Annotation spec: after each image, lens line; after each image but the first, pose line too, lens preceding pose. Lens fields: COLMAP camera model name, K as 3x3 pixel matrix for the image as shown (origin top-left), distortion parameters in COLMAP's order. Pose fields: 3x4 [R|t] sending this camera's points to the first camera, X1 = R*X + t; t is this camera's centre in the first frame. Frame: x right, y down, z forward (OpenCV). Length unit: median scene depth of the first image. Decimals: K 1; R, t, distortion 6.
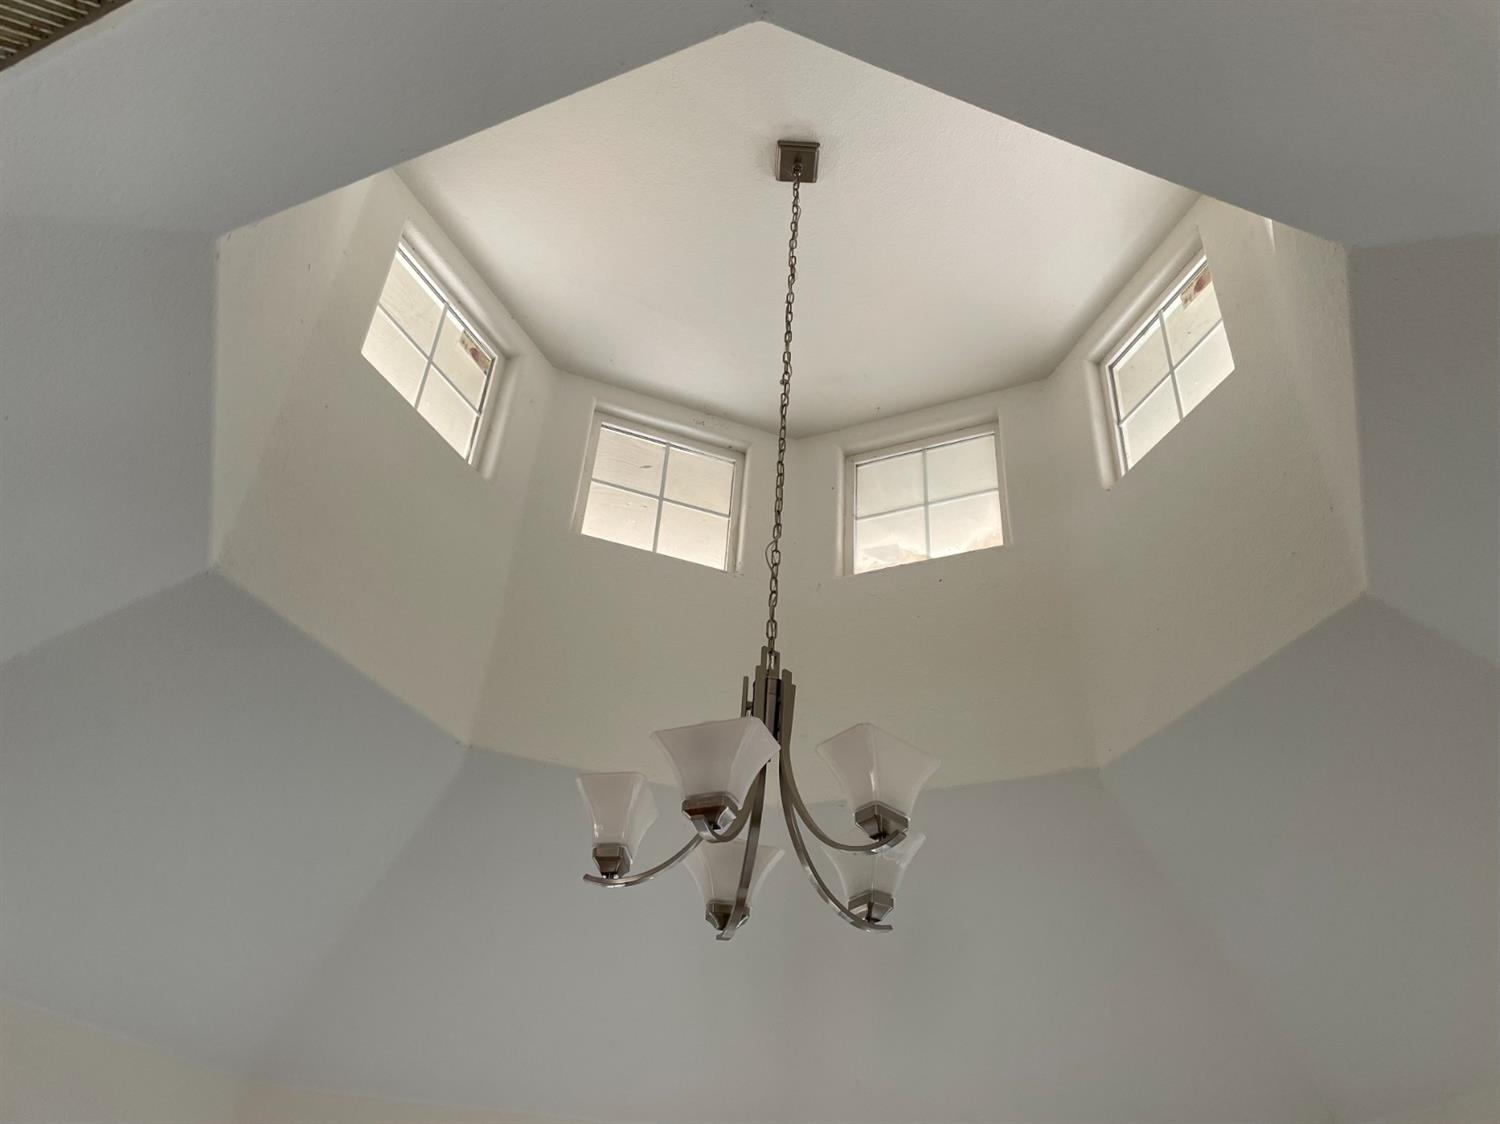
lens RADIAL K [[1151.9, 0, 763.5], [0, 1151.9, 563.0], [0, 0, 1]] dist [0.131120, -0.204844]
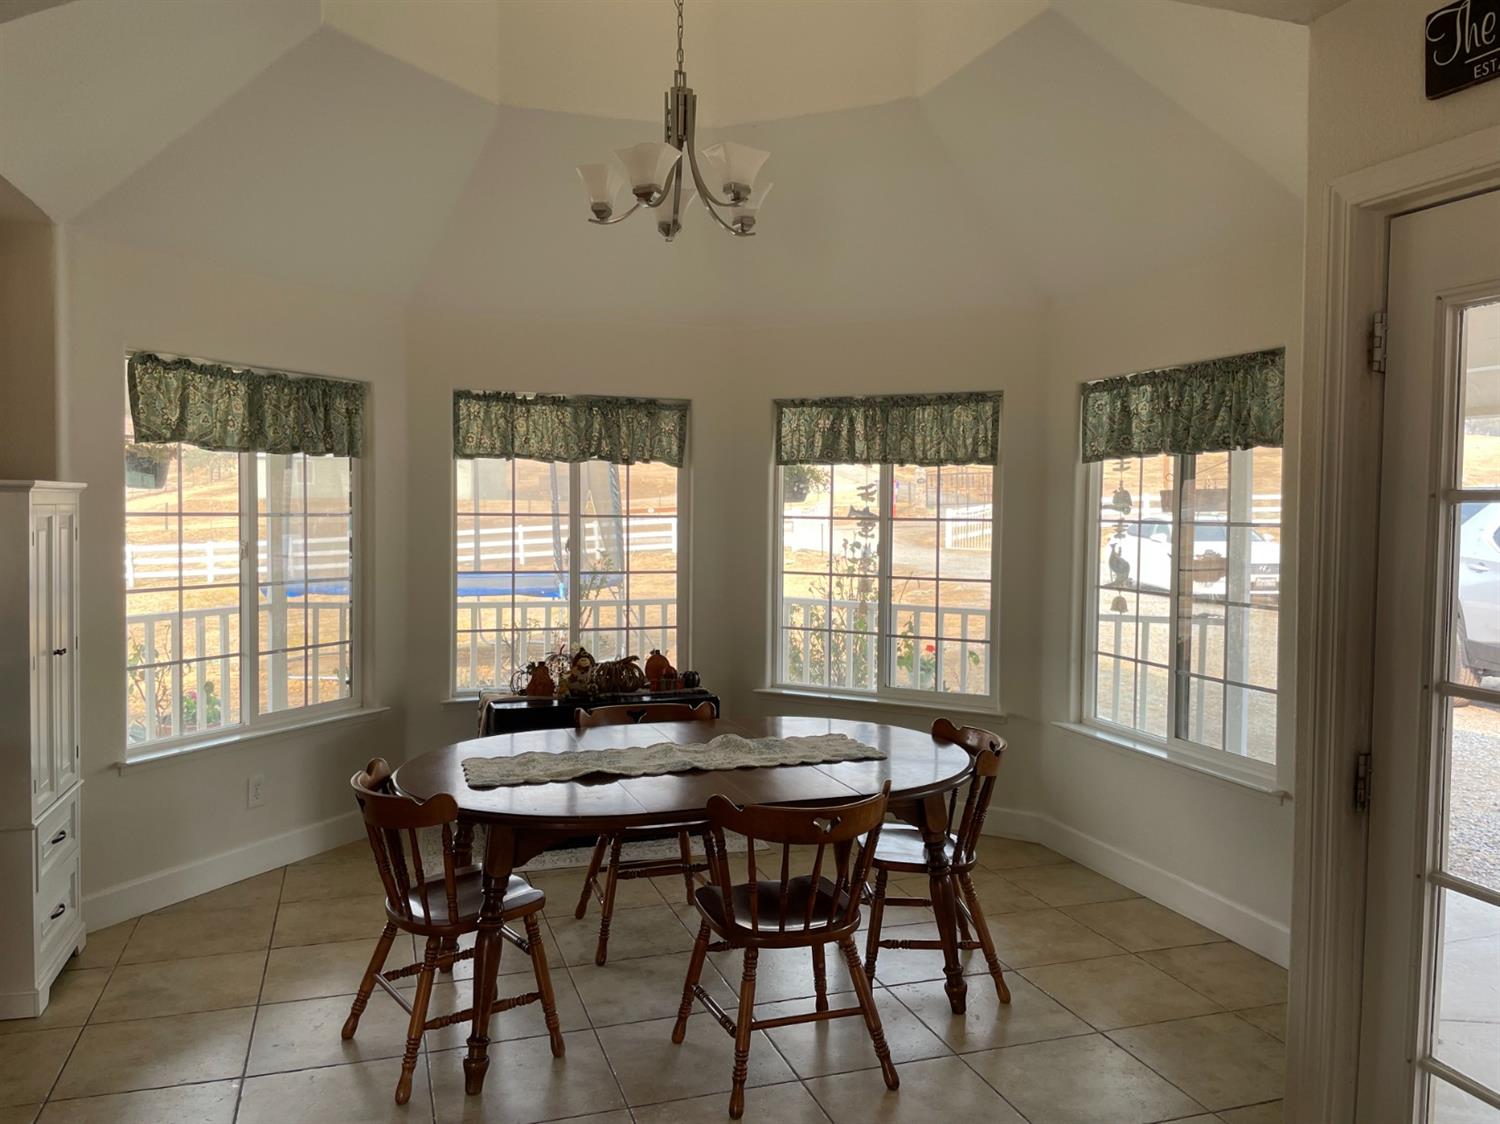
lens RADIAL K [[1151.9, 0, 763.5], [0, 1151.9, 563.0], [0, 0, 1]] dist [0.131120, -0.204844]
pose [[0.998832, -0.038136, -0.029655, 0.158005], [0.048308, 0.783700, 0.619259, -0.432237], [-0.000375, -0.619968, 0.784627, -0.798295]]
